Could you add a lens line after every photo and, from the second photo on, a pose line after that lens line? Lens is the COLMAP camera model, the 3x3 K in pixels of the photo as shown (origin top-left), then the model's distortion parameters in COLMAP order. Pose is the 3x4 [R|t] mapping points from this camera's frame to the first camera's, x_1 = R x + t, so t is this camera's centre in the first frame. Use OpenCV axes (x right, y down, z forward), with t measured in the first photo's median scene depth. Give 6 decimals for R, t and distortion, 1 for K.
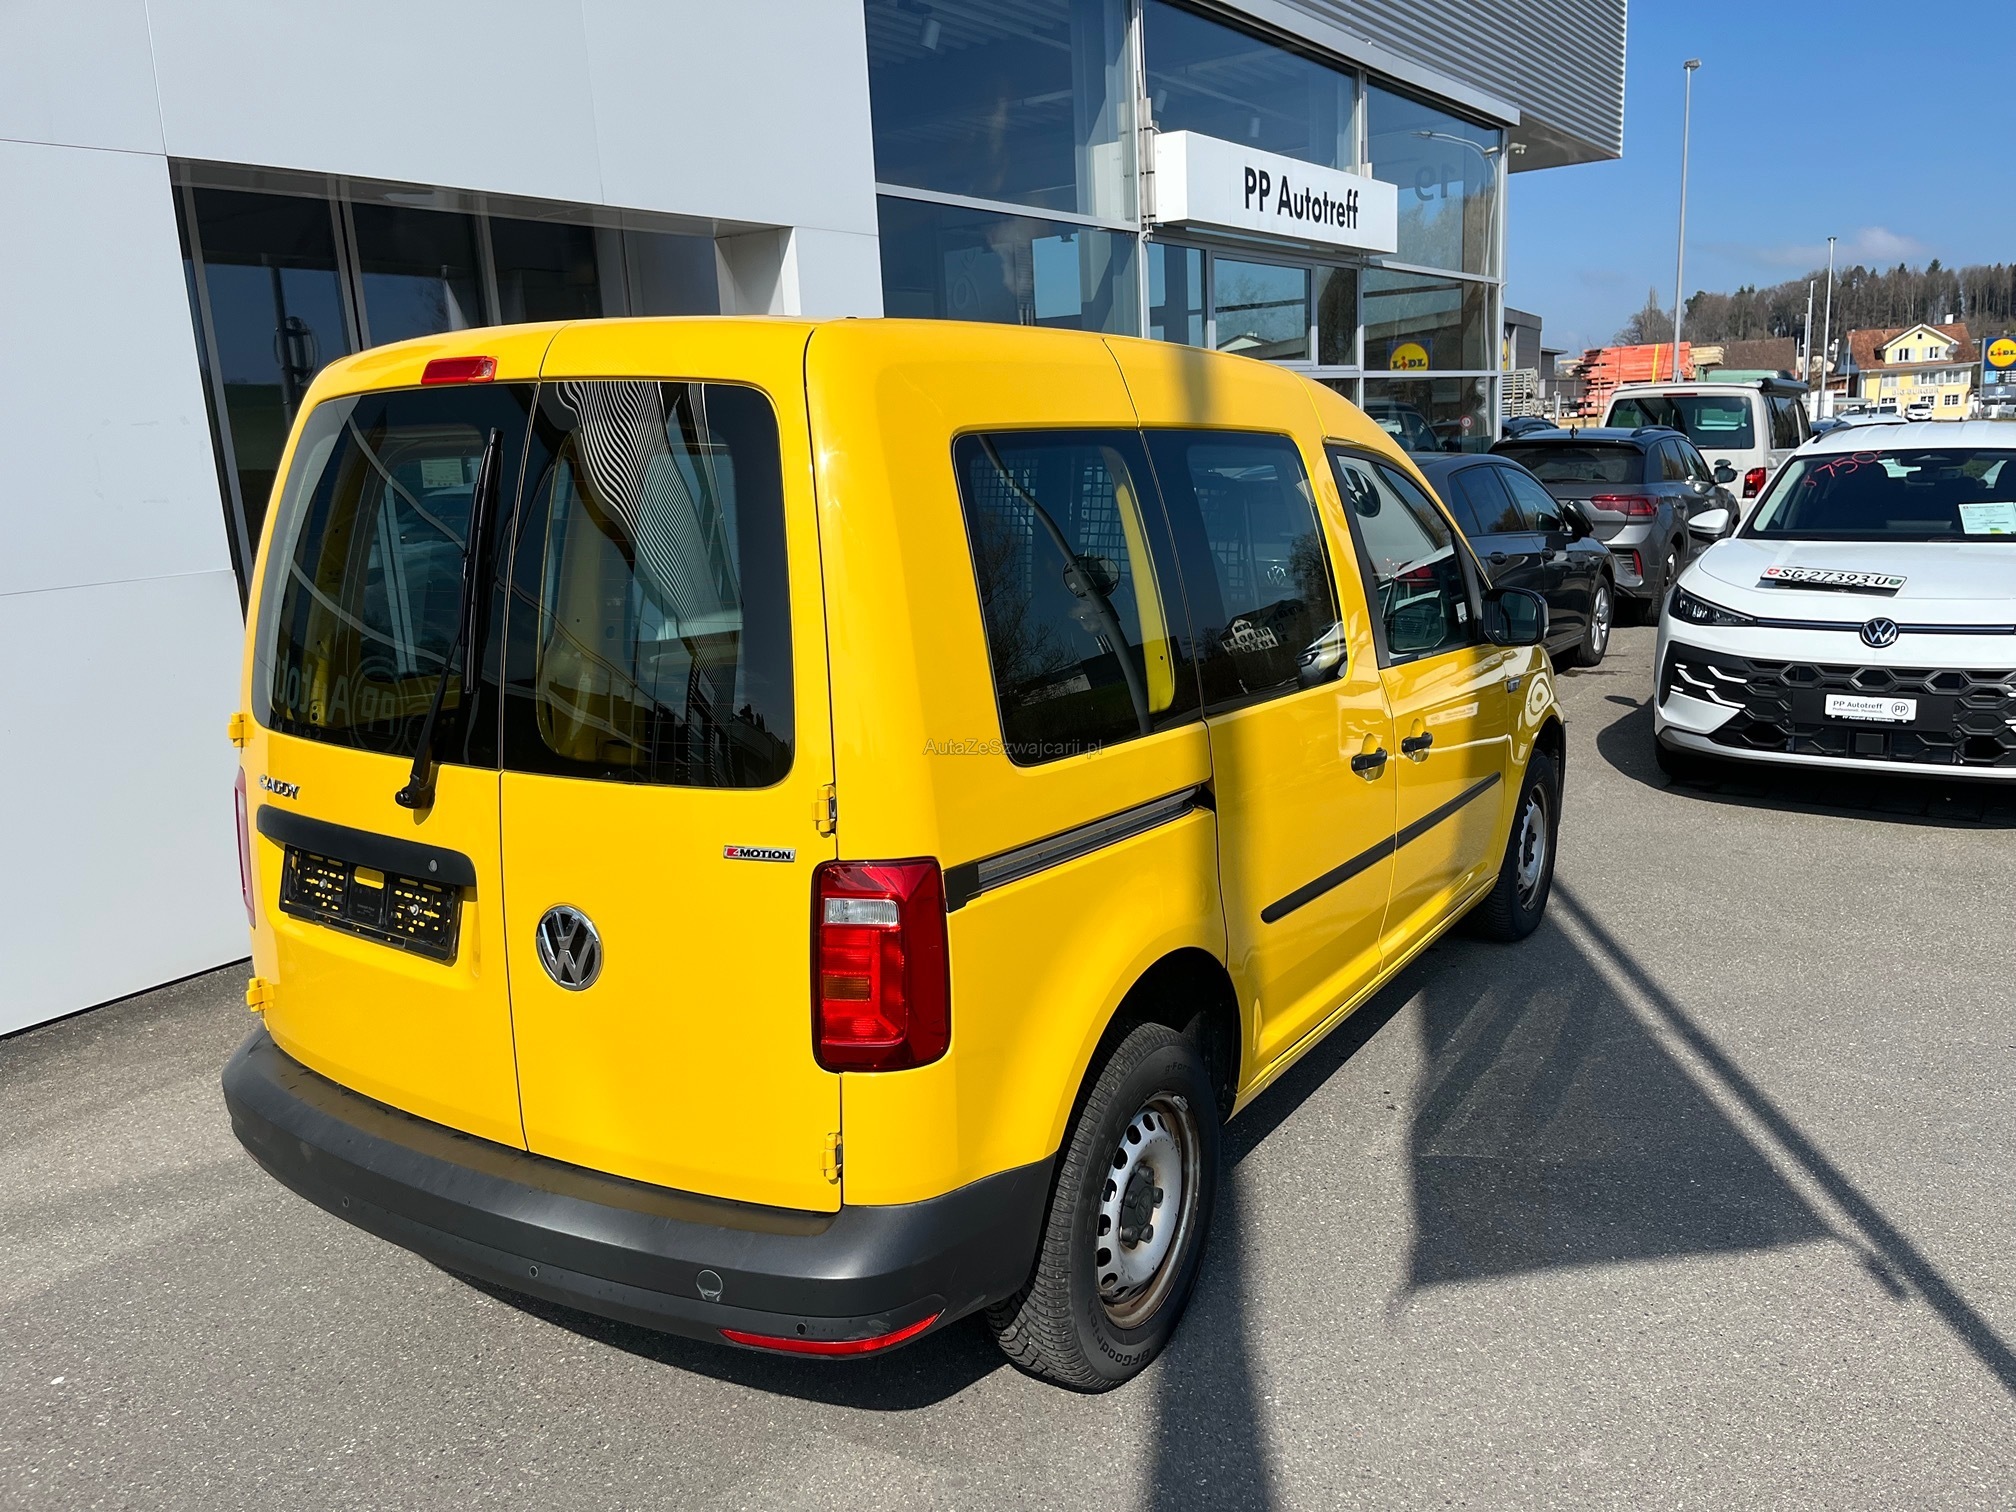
lens RADIAL K [[1518.2, 0, 1002.9], [0, 1518.2, 754.3], [0, 0, 1]] dist [0.055864, -0.073024]
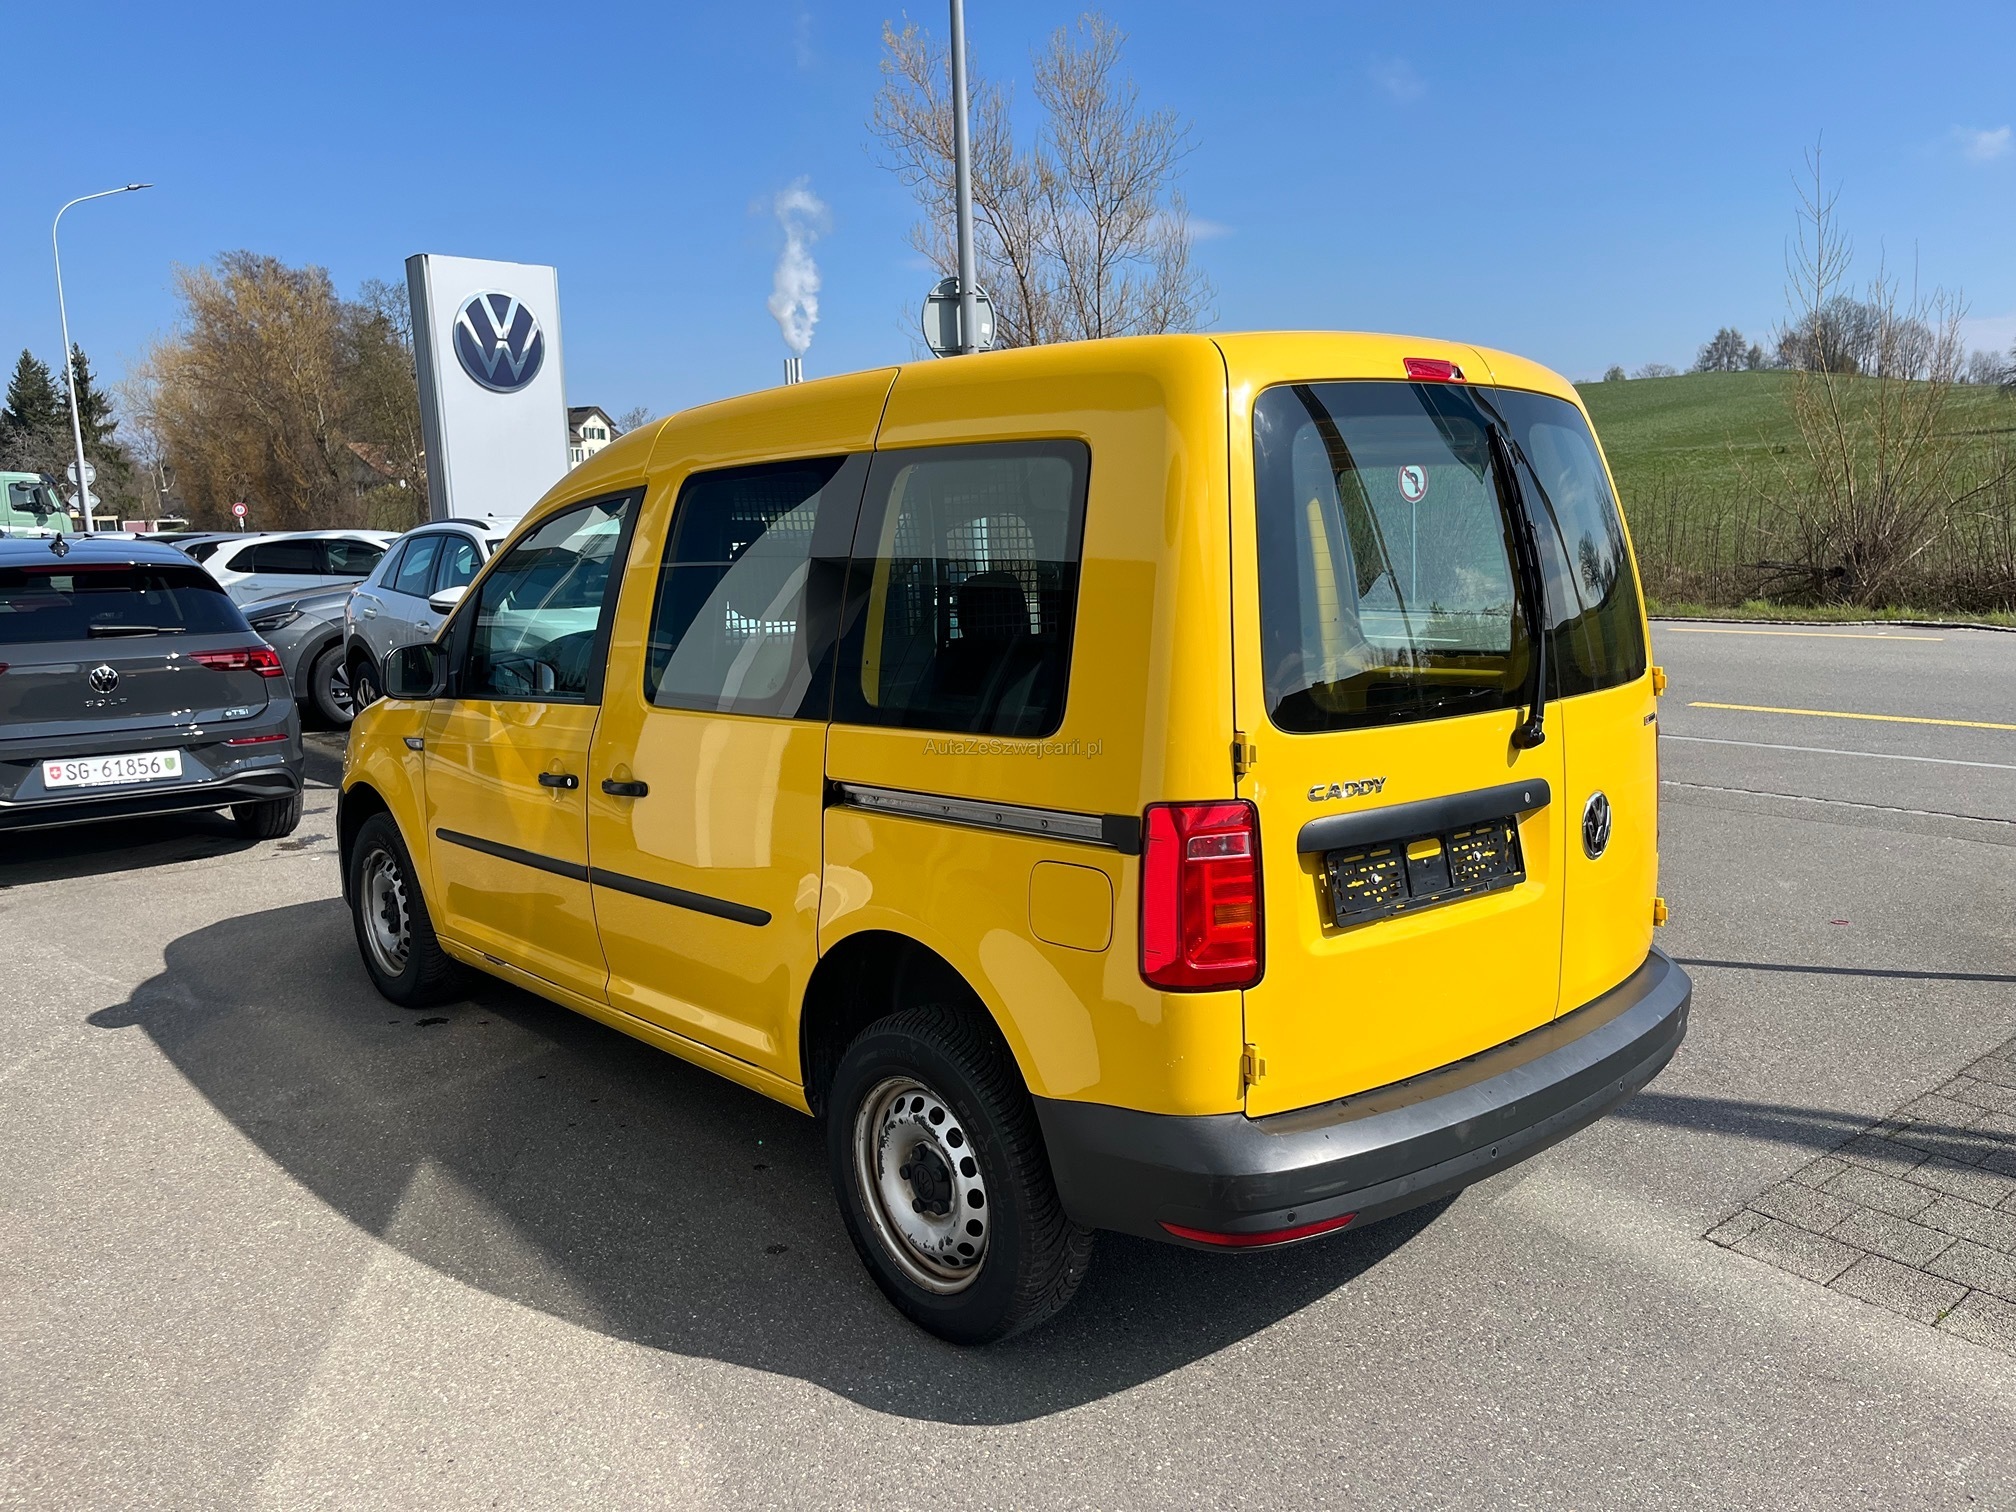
lens RADIAL K [[1518.2, 0, 1004.6], [0, 1518.2, 762.6], [0, 0, 1]] dist [0.055864, -0.073024]
pose [[0.283544, -0.130161, 0.950085, -1.519260], [0.204252, 0.976209, 0.072783, -0.112490], [-0.936955, 0.173420, 0.303384, 0.982839]]
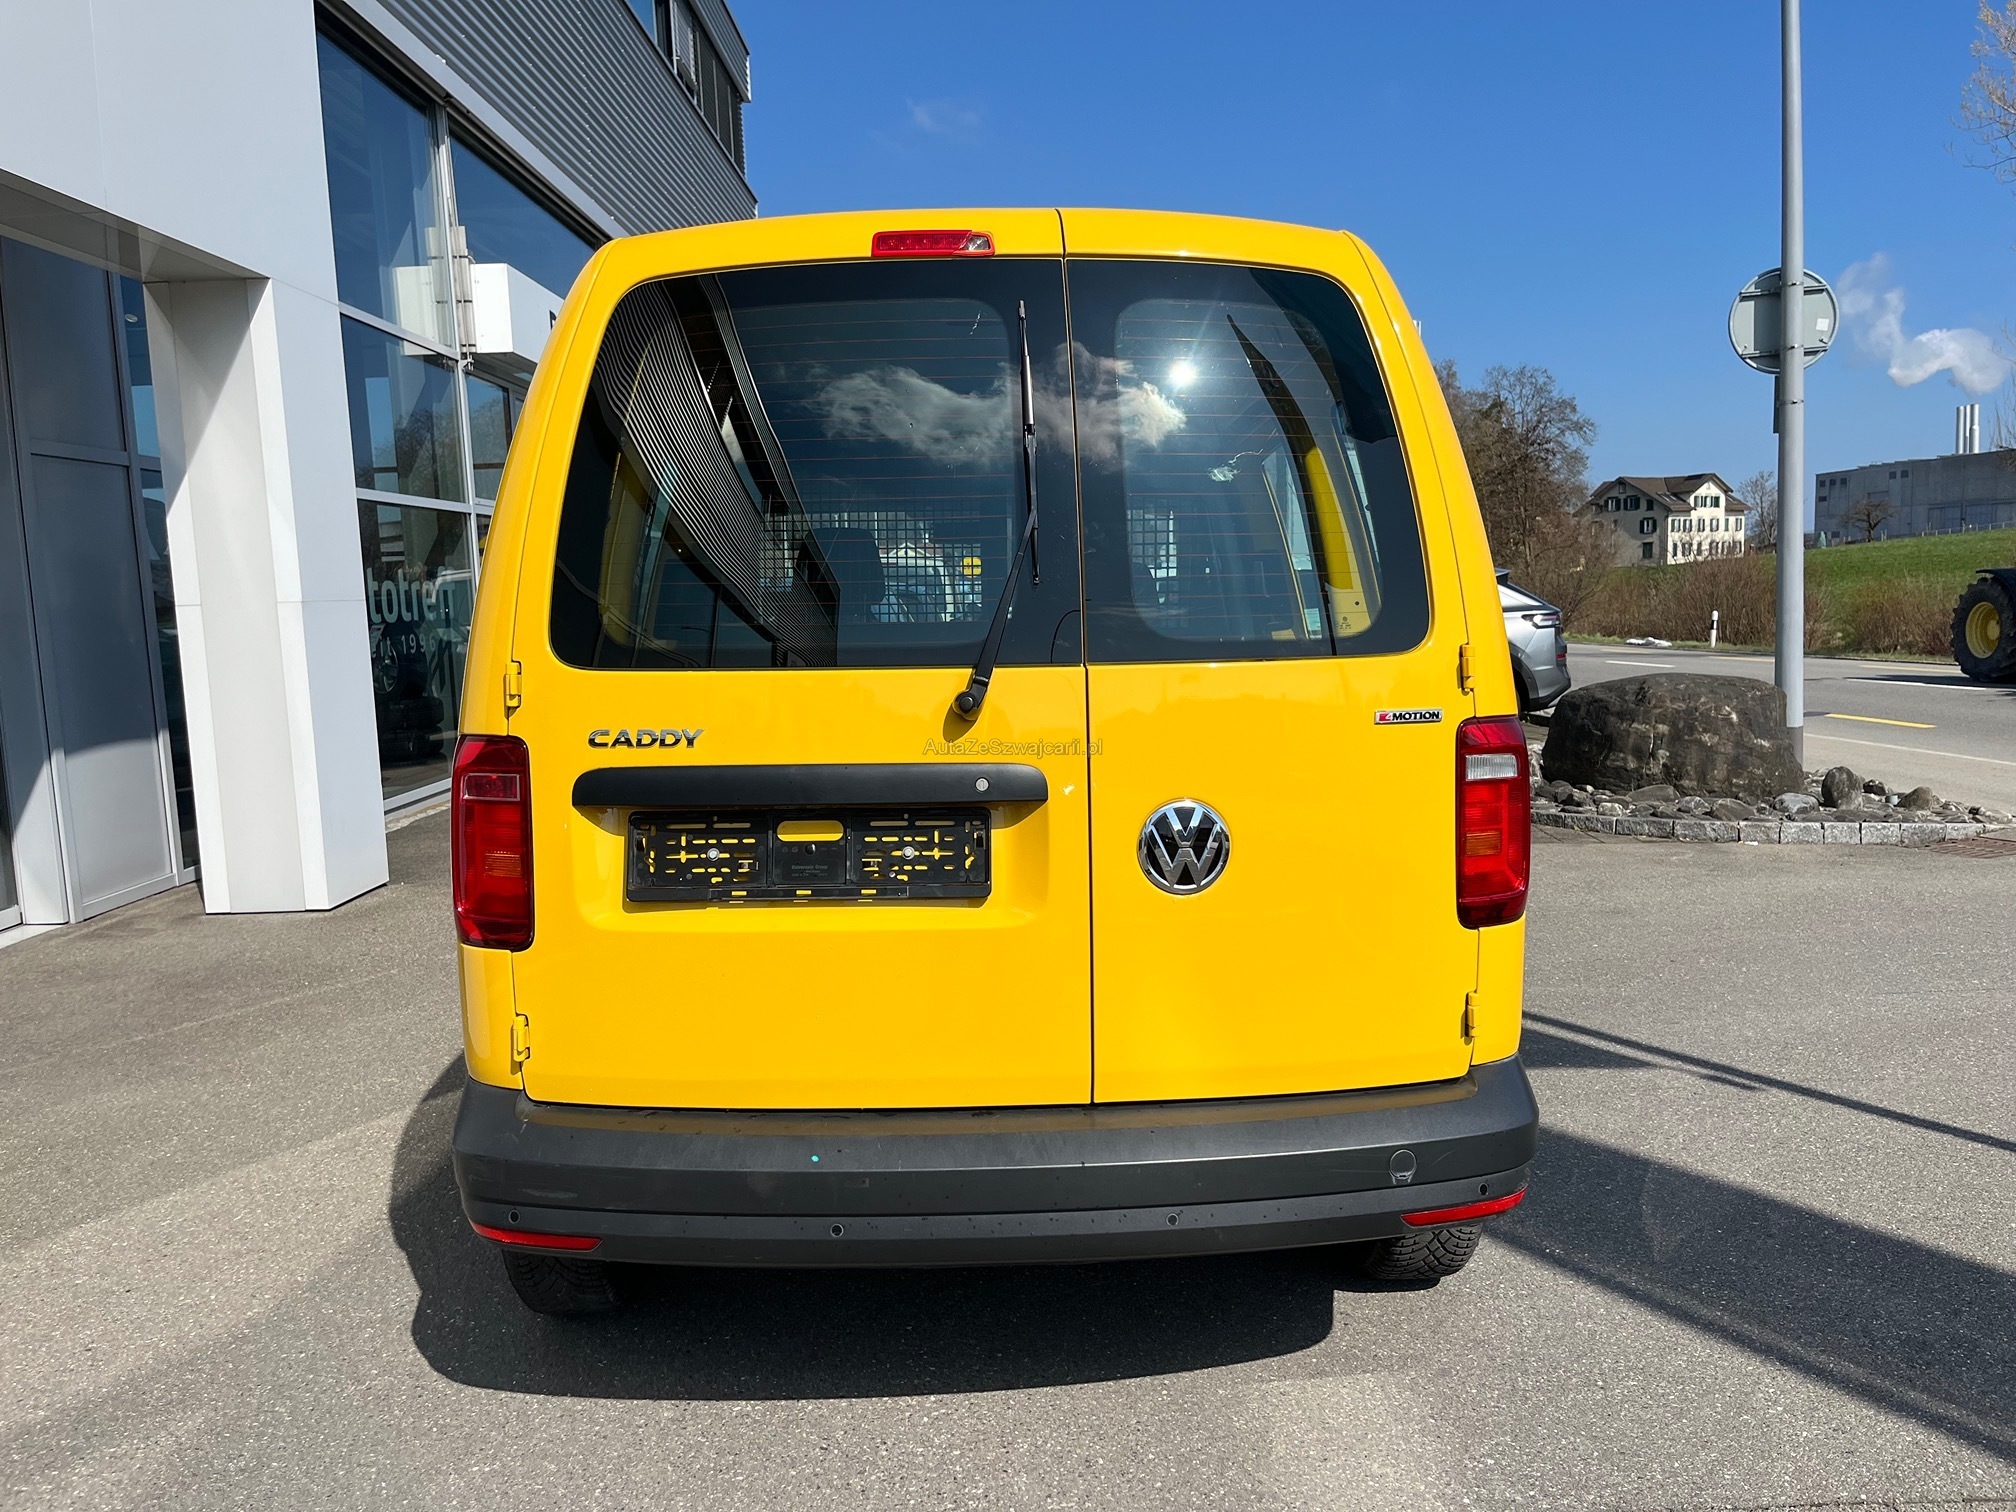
lens RADIAL K [[1518.2, 0, 1006.0], [0, 1518.2, 764.5], [0, 0, 1]] dist [0.055864, -0.073024]
pose [[0.829263, -0.043855, 0.557136, -0.815449], [0.109937, 0.990238, -0.085688, 0.132345], [-0.547939, 0.132308, 0.825989, 0.268418]]
